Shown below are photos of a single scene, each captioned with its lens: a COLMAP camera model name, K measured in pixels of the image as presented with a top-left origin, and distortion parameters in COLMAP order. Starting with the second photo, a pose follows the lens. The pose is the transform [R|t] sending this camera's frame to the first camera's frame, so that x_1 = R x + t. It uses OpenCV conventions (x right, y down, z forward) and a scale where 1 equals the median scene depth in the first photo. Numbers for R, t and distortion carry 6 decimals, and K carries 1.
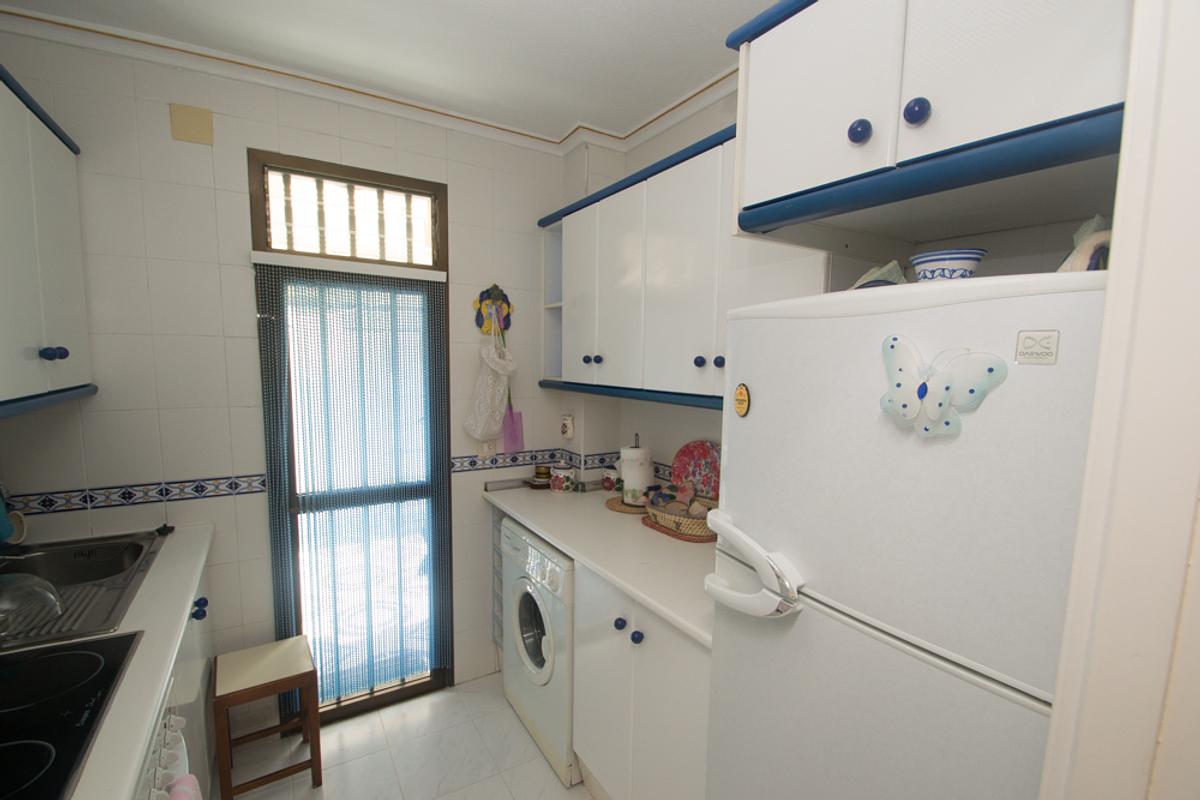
lens RADIAL K [[528.6, 0, 598.1], [0, 528.6, 413.4], [0, 0, 1]] dist [0.008825, -0.014613]
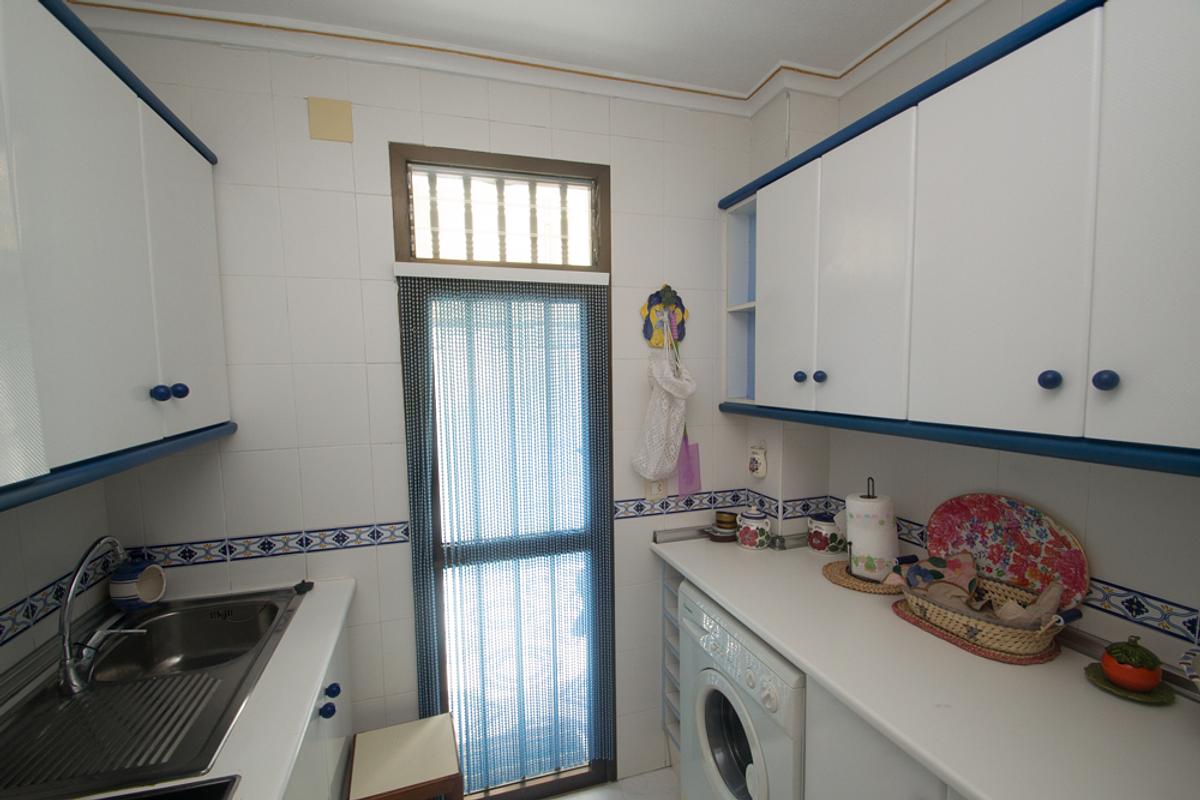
lens RADIAL K [[520.6, 0, 592.0], [0, 520.6, 407.4], [0, 0, 1]] dist [0.001524, 0.000231]
pose [[0.968418, -0.012415, -0.249025, -0.120499], [0.005131, 0.999540, -0.029880, -0.039450], [0.249281, 0.027659, 0.968036, 0.236079]]
